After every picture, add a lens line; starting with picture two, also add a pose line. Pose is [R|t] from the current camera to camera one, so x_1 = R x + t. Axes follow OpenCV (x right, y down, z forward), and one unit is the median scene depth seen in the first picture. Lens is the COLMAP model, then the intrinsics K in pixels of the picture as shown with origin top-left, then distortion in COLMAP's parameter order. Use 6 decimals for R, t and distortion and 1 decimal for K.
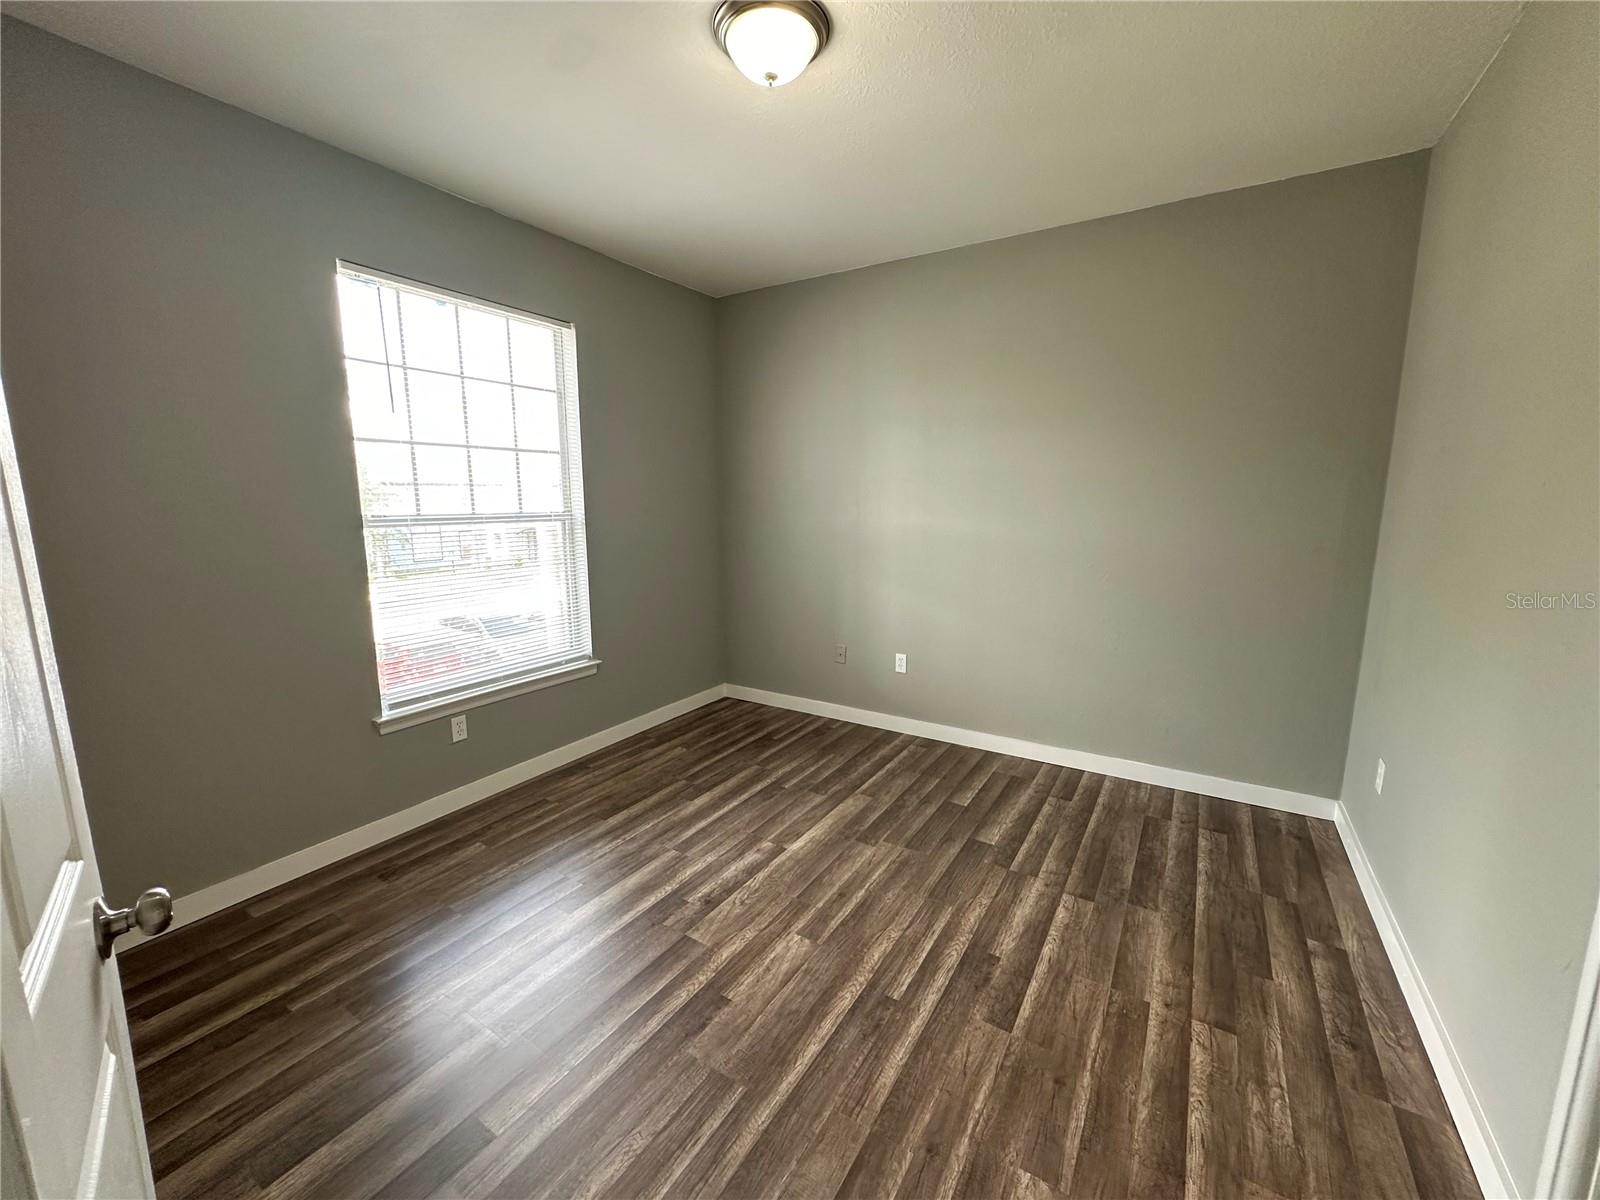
lens RADIAL K [[639.0, 0, 802.5], [0, 639.0, 592.9], [0, 0, 1]] dist [-0.004927, 0.001386]
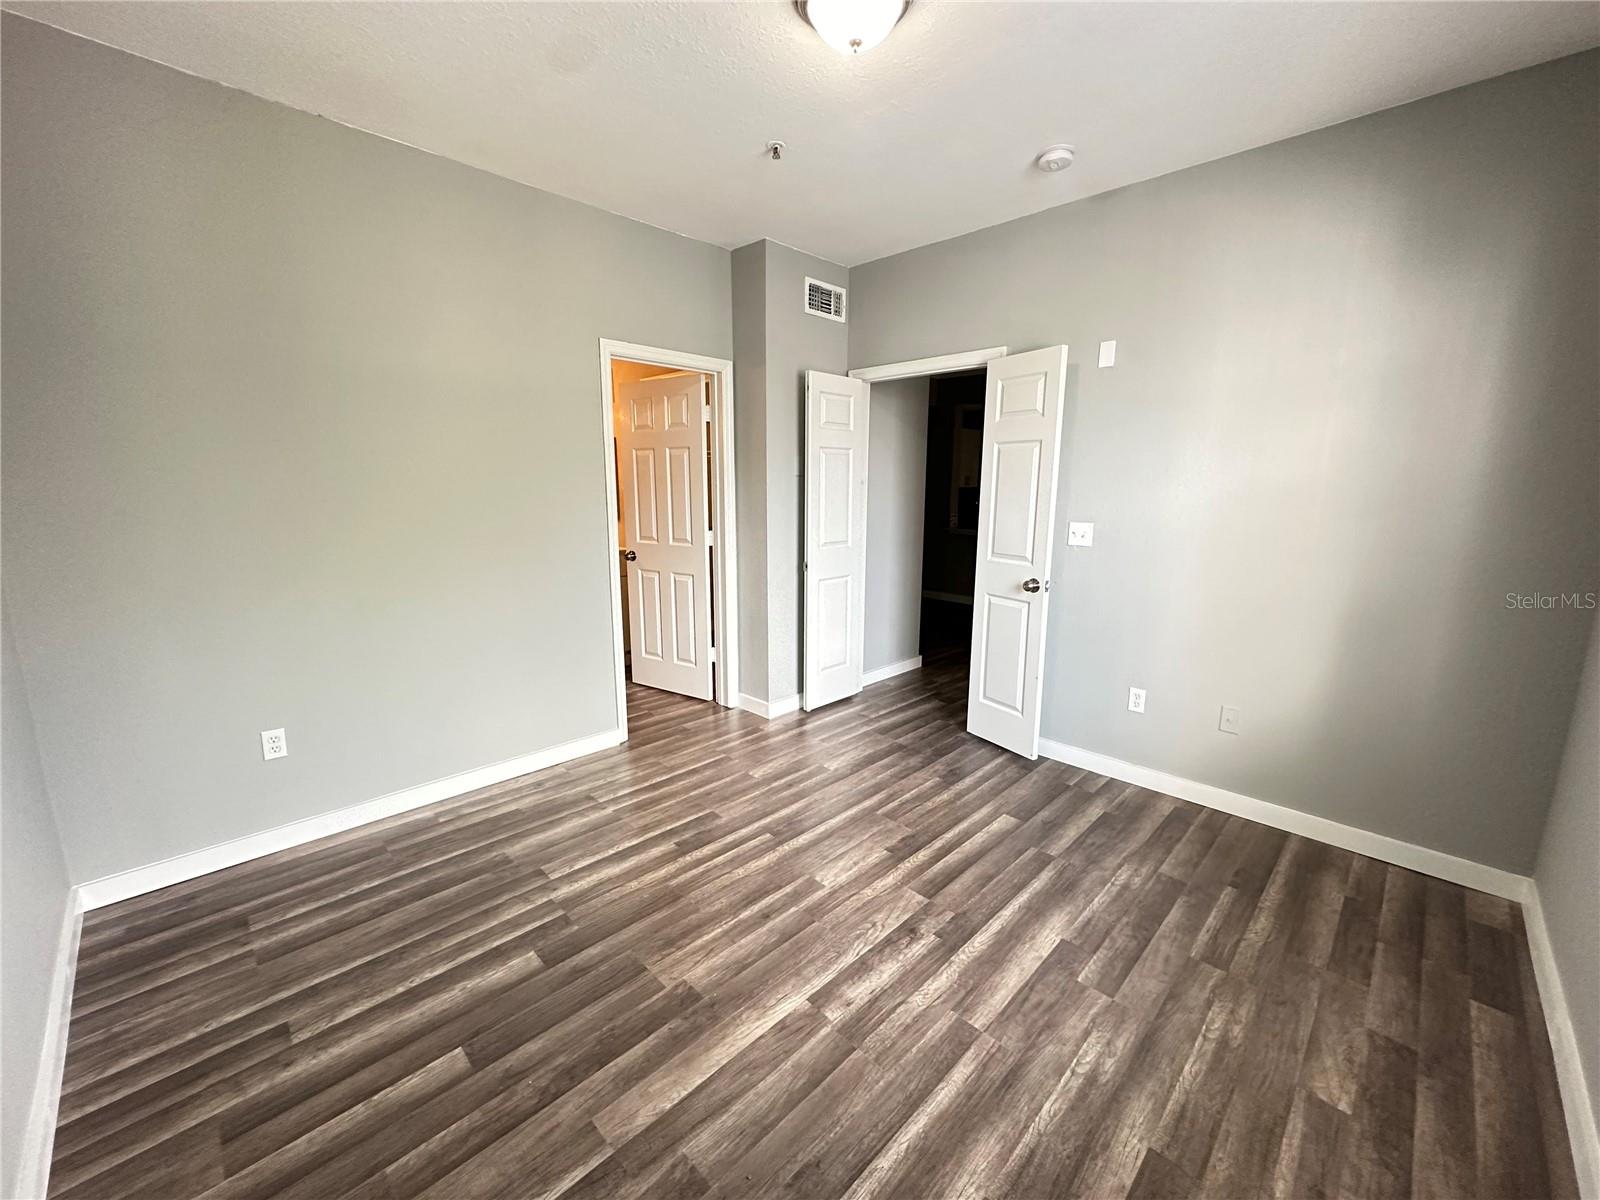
lens RADIAL K [[639.0, 0, 808.4], [0, 639.0, 606.3], [0, 0, 1]] dist [-0.004927, 0.001386]
pose [[-0.977483, -0.044583, 0.206251, -0.170632], [0.027490, 0.942190, 0.333948, -0.256805], [-0.209216, 0.332099, -0.919750, 1.714163]]
